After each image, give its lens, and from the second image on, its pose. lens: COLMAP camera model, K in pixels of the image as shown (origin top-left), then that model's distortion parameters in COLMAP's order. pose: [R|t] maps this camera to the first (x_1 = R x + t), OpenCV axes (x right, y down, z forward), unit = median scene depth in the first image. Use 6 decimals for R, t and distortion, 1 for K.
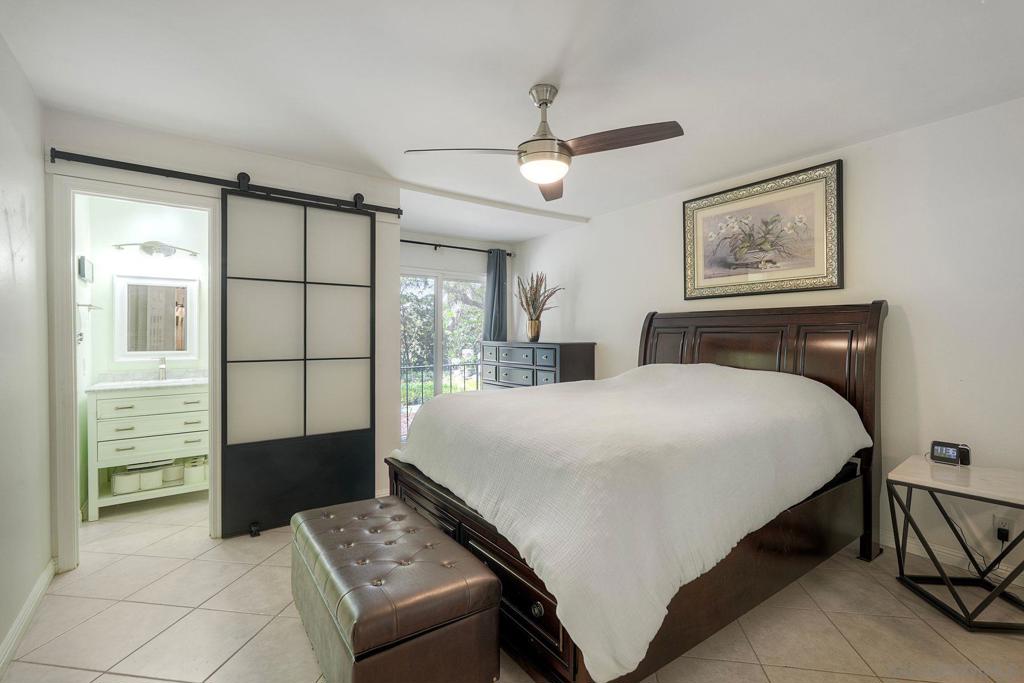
lens RADIAL K [[459.2, 0, 513.0], [0, 459.2, 331.6], [0, 0, 1]] dist [0.000384, 0.000135]
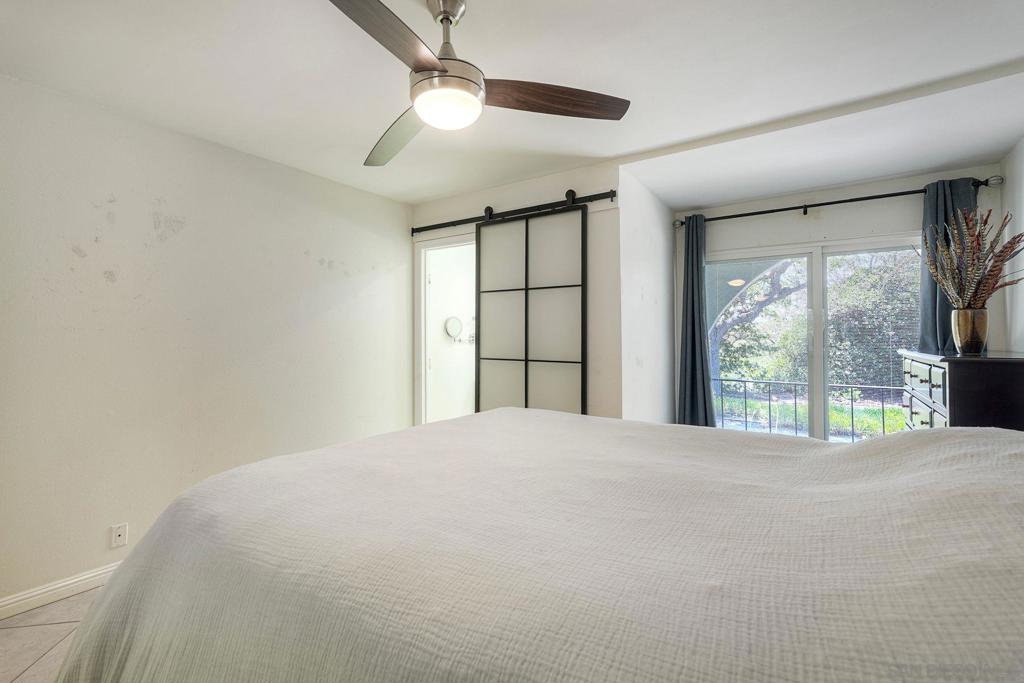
lens RADIAL K [[454.2, 0, 514.1], [0, 454.2, 338.7], [0, 0, 1]] dist [-0.000767, 0.000167]
pose [[0.330101, 0.004285, -0.943936, 0.497682], [0.005200, 0.999966, 0.006357, 0.001983], [0.943931, -0.007007, 0.330067, 0.555375]]
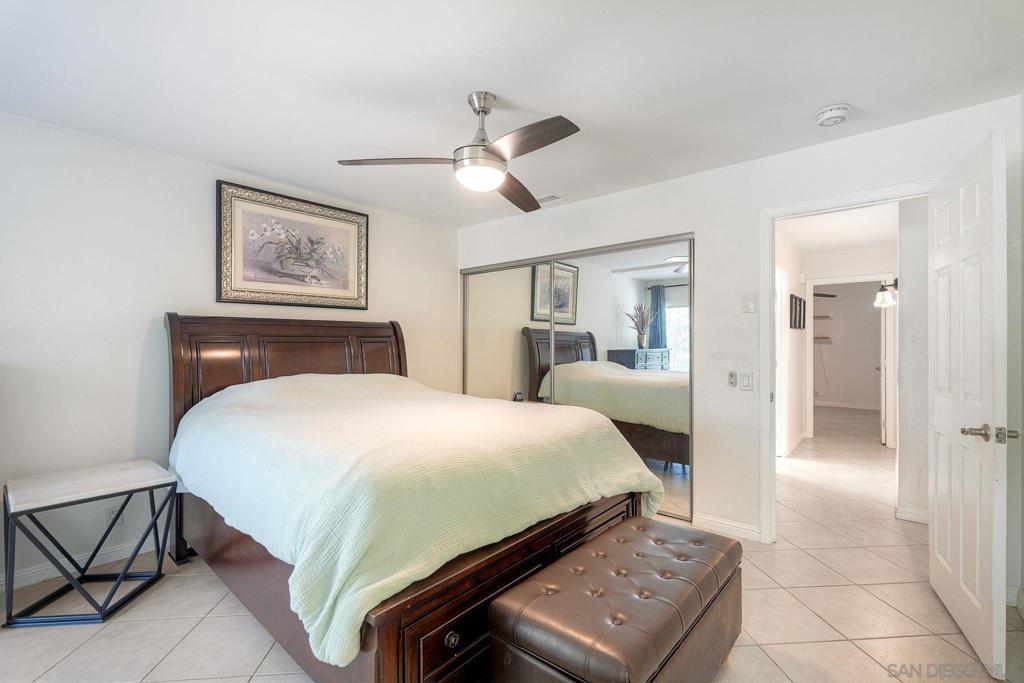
lens RADIAL K [[454.2, 0, 514.1], [0, 454.2, 338.7], [0, 0, 1]] dist [-0.000767, 0.000167]
pose [[-0.228307, 0.011245, 0.973524, -0.578512], [-0.002407, 0.999924, -0.012114, 0.005336], [-0.973586, -0.005109, -0.228262, 0.744757]]
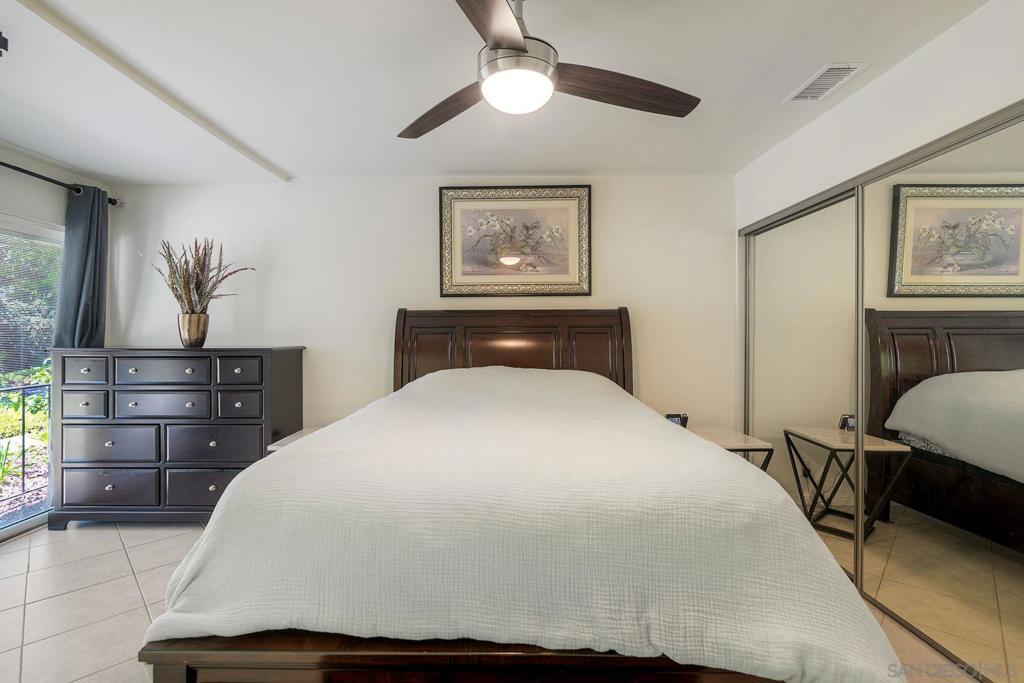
lens RADIAL K [[471.3, 0, 508.3], [0, 471.3, 330.8], [0, 0, 1]] dist [0.014336, 0.000179]
pose [[0.608361, 0.005332, 0.793643, -0.306633], [-0.002057, 0.999985, -0.005141, 0.002461], [-0.793658, 0.001495, 0.608362, 0.368124]]
